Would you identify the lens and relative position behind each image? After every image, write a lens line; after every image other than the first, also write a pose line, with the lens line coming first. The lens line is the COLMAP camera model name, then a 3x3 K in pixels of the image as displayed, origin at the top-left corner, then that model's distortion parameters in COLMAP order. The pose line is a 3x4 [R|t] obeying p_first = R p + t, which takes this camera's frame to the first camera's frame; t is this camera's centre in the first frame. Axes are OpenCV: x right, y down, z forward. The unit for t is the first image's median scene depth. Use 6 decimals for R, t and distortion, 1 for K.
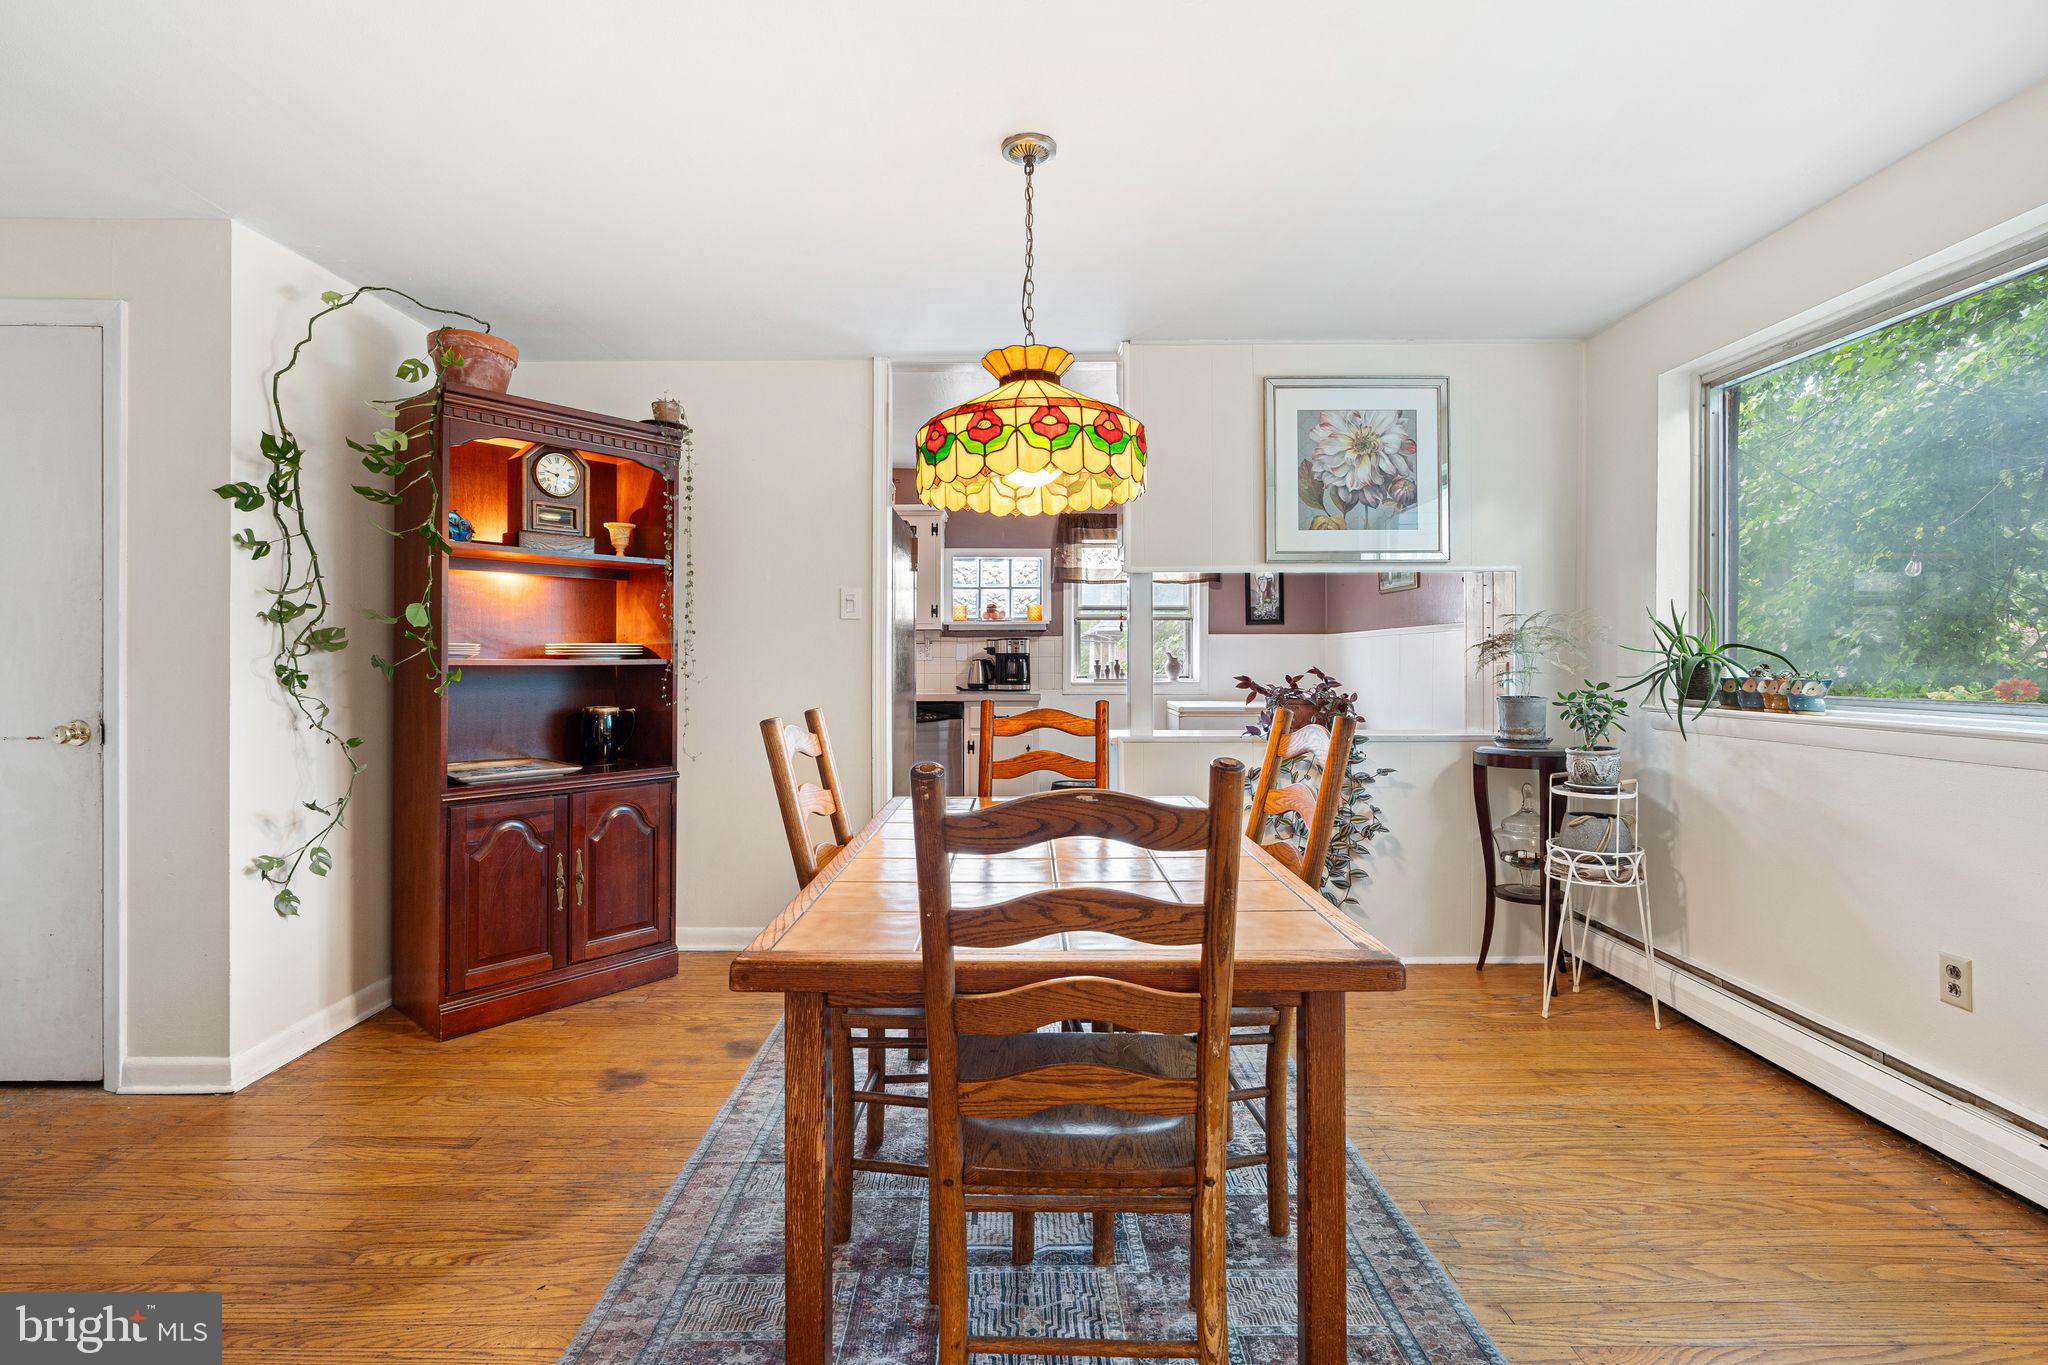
lens RADIAL K [[920.8, 0, 1015.9], [0, 920.8, 671.6], [0, 0, 1]] dist [-0.005191, 0.000639]
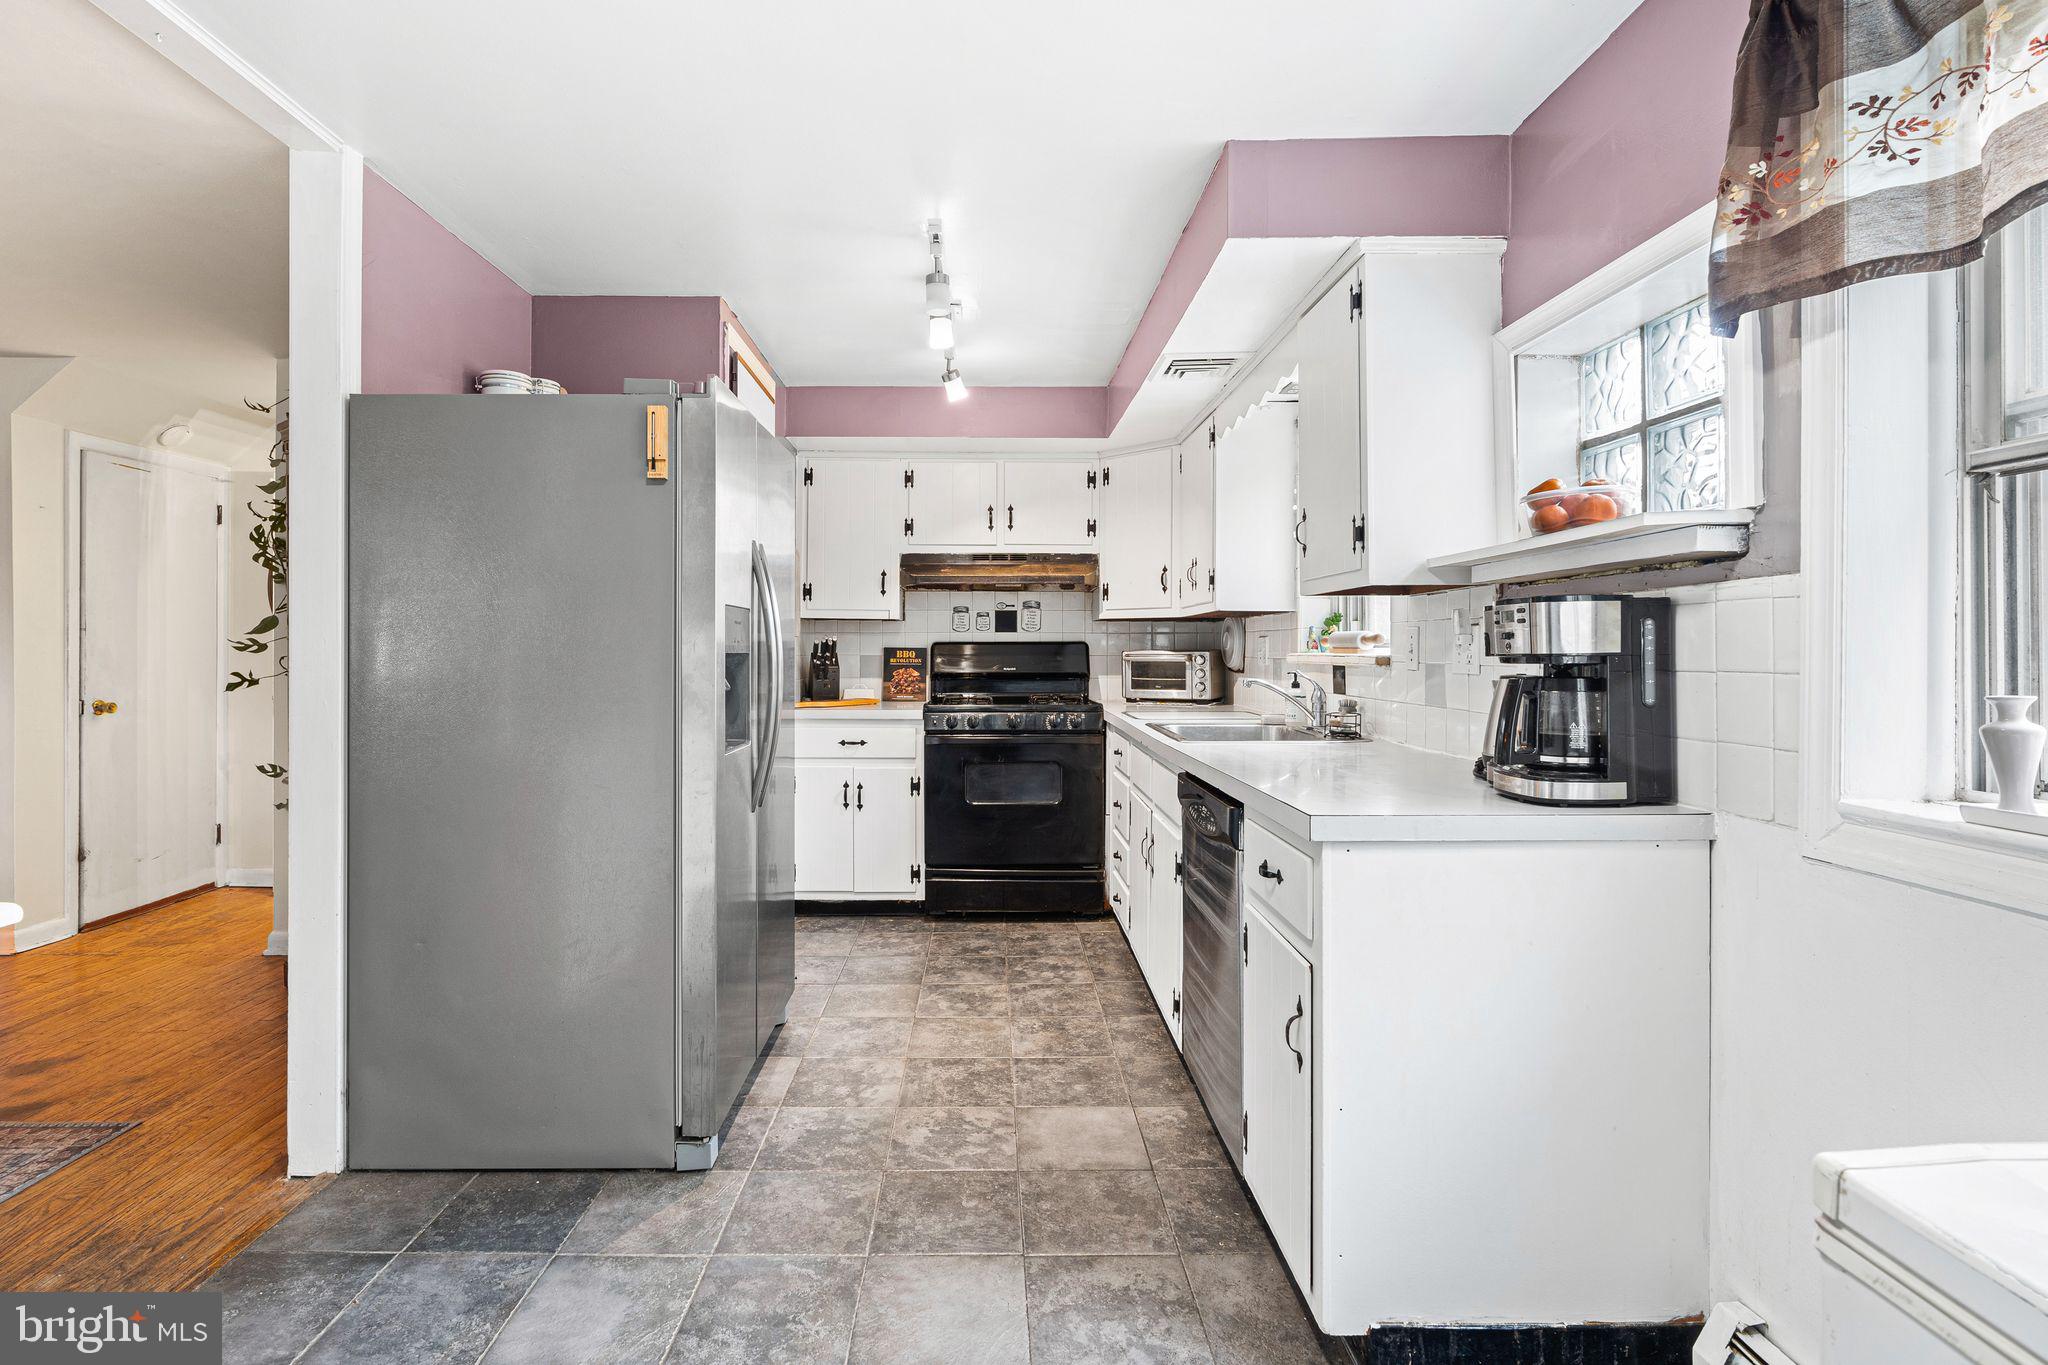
lens RADIAL K [[974.0, 0, 993.2], [0, 974.0, 646.9], [0, 0, 1]] dist [-0.000406, 0.000294]
pose [[0.018199, -0.004116, -0.999826, 0.266882], [-0.009109, 0.999949, -0.004282, -0.018717], [0.999793, 0.009185, 0.018161, 0.813029]]
